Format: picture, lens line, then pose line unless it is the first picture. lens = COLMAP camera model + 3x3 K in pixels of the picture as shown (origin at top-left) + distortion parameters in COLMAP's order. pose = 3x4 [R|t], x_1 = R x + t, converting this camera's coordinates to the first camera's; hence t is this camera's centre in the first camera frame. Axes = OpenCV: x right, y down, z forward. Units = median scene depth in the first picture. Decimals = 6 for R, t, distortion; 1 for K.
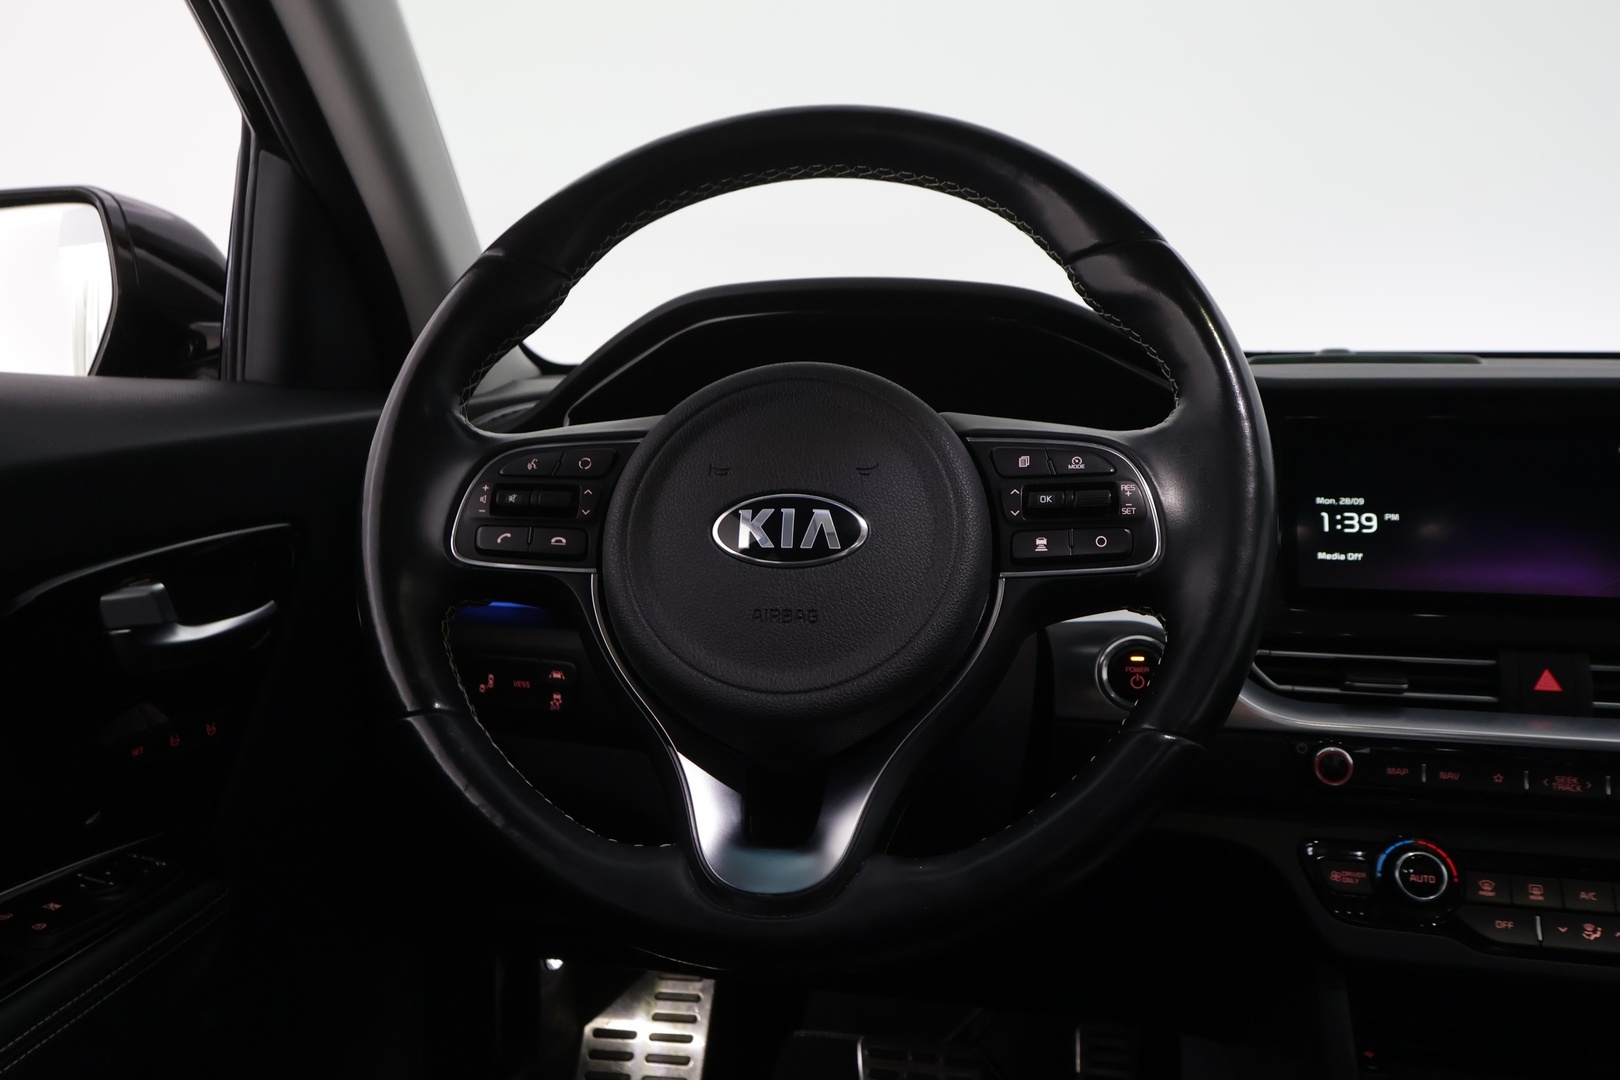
lens RADIAL K [[1269.9, 0, 803.5], [0, 1269.9, 547.7], [0, 0, 1]] dist [-0.012566, -0.000667]
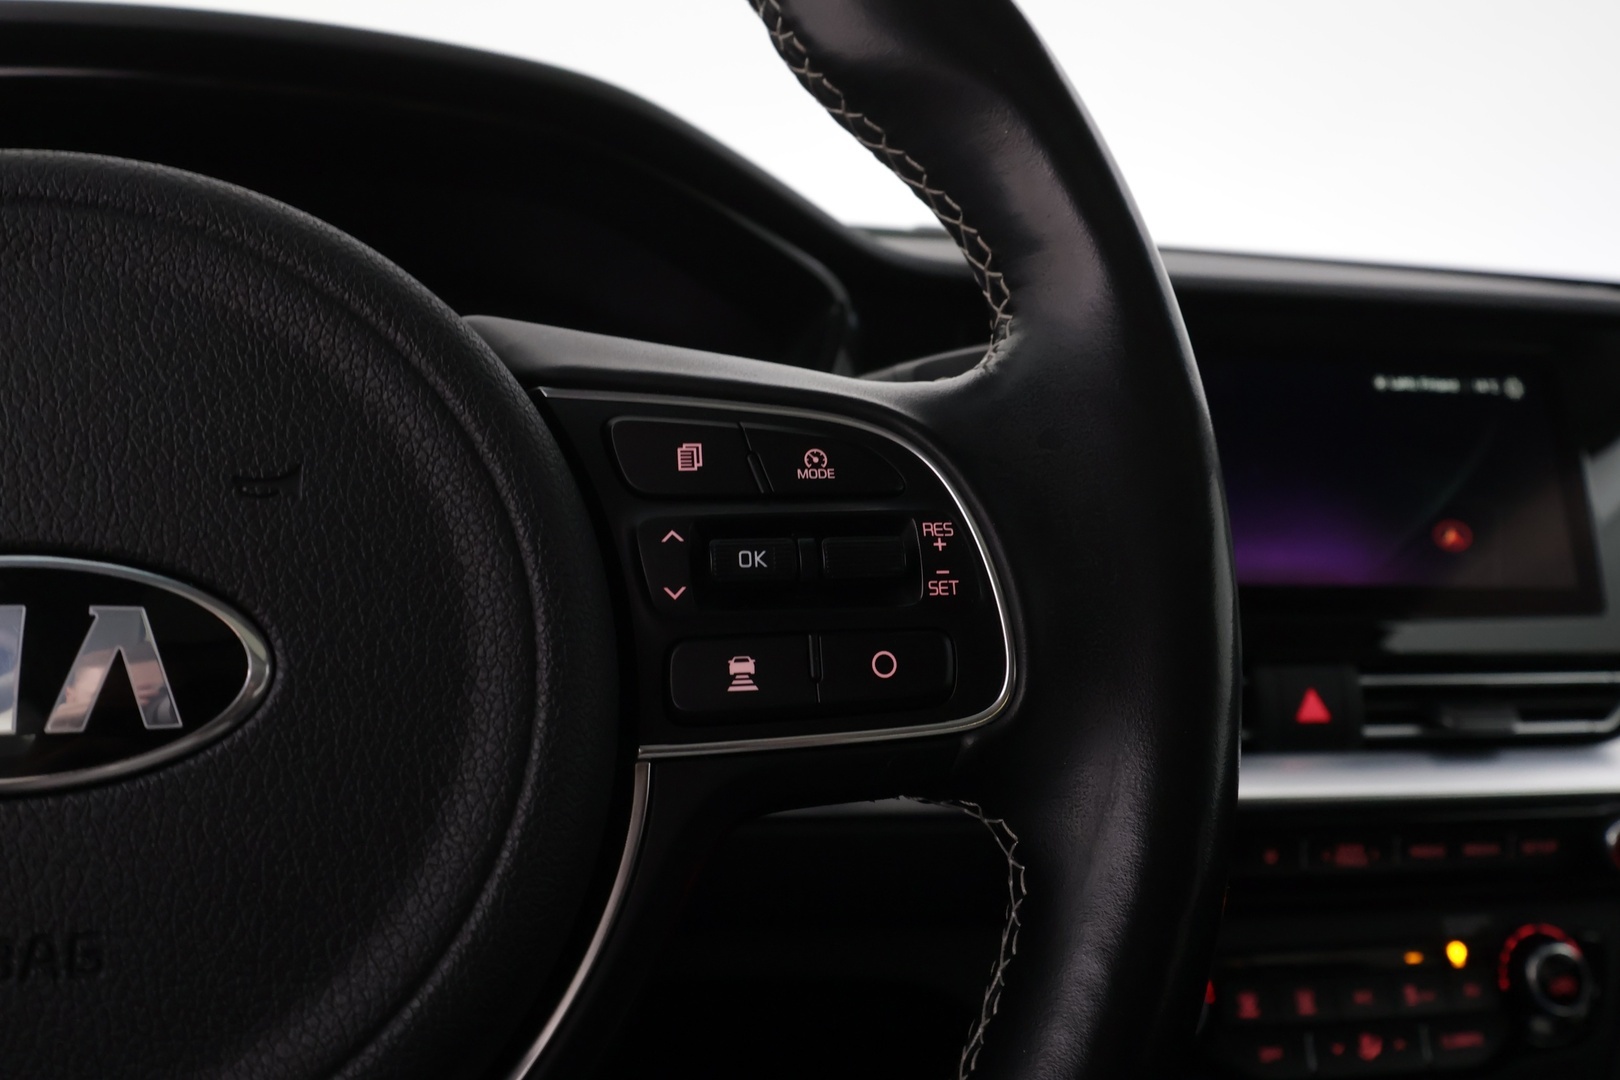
lens RADIAL K [[1269.9, 0, 829.6], [0, 1269.9, 515.6], [0, 0, 1]] dist [-0.012566, -0.000667]
pose [[0.910406, -0.024861, 0.412969, 0.042408], [-0.012791, 0.996024, 0.088160, -0.077191], [-0.413519, -0.085544, 0.906468, 0.551888]]
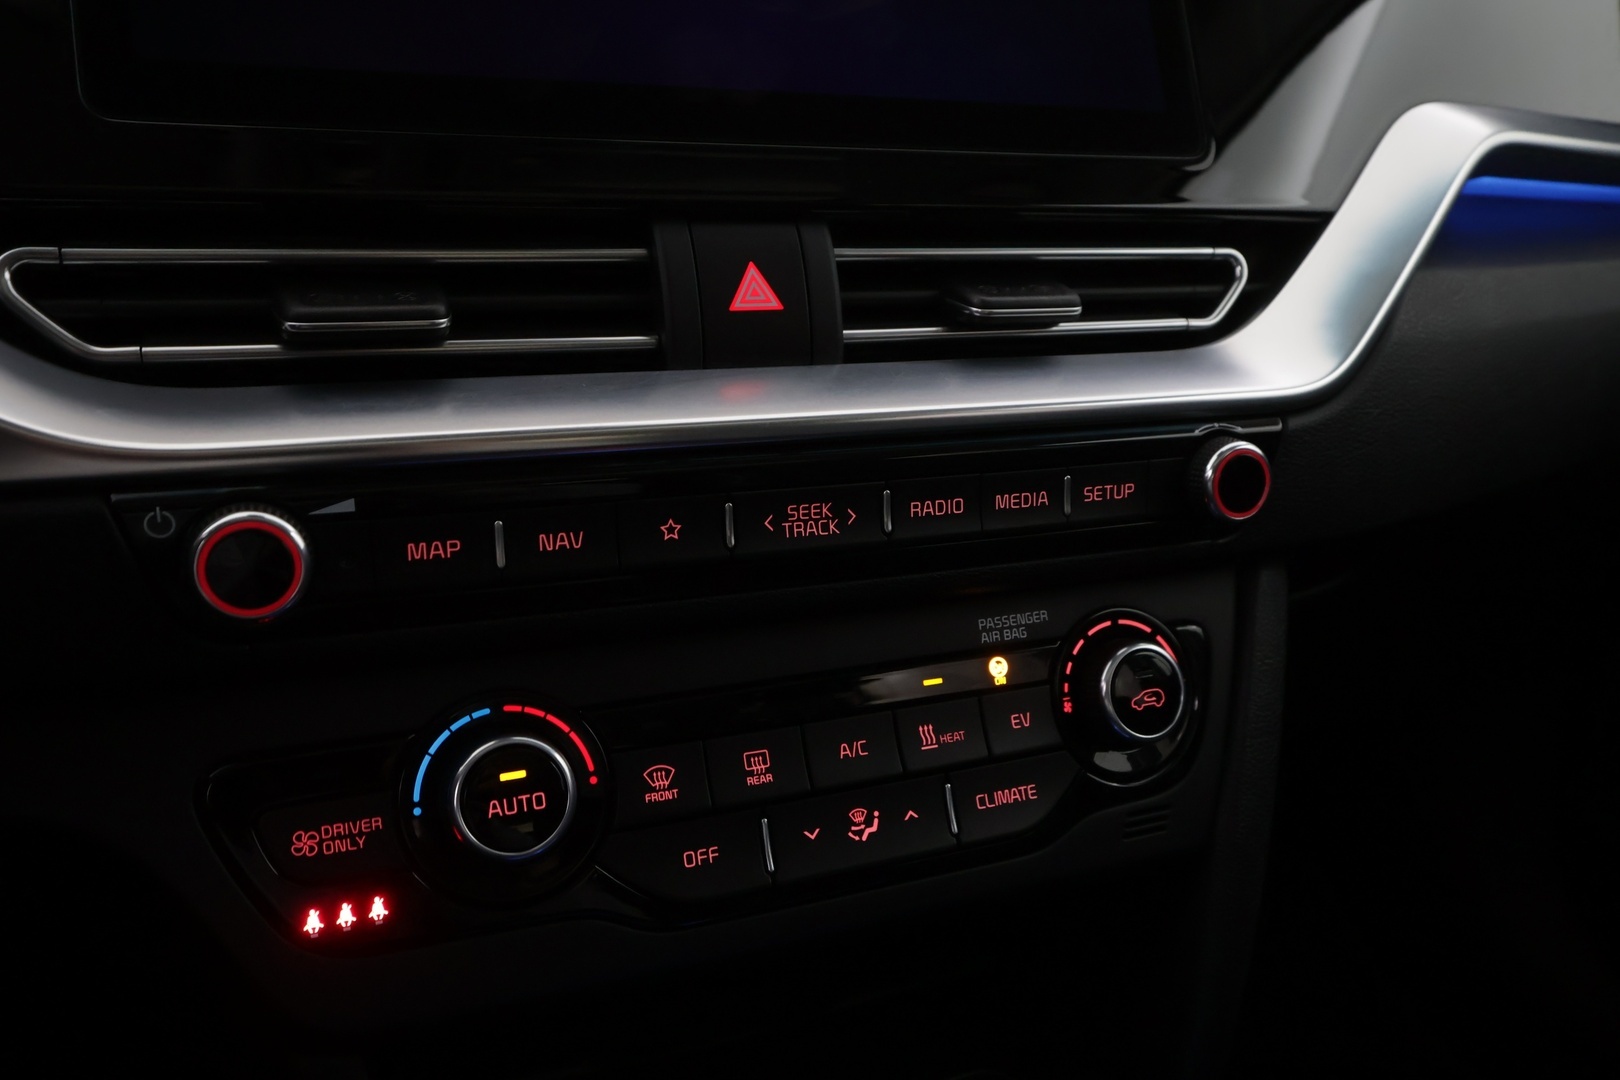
lens RADIAL K [[1269.9, 0, 810.2], [0, 1269.9, 554.8], [0, 0, 1]] dist [-0.012566, -0.000667]
pose [[0.796744, -0.163759, 0.581706, 0.400166], [0.022593, 0.969983, 0.242120, 0.106298], [-0.603894, -0.179766, 0.776528, 0.756256]]
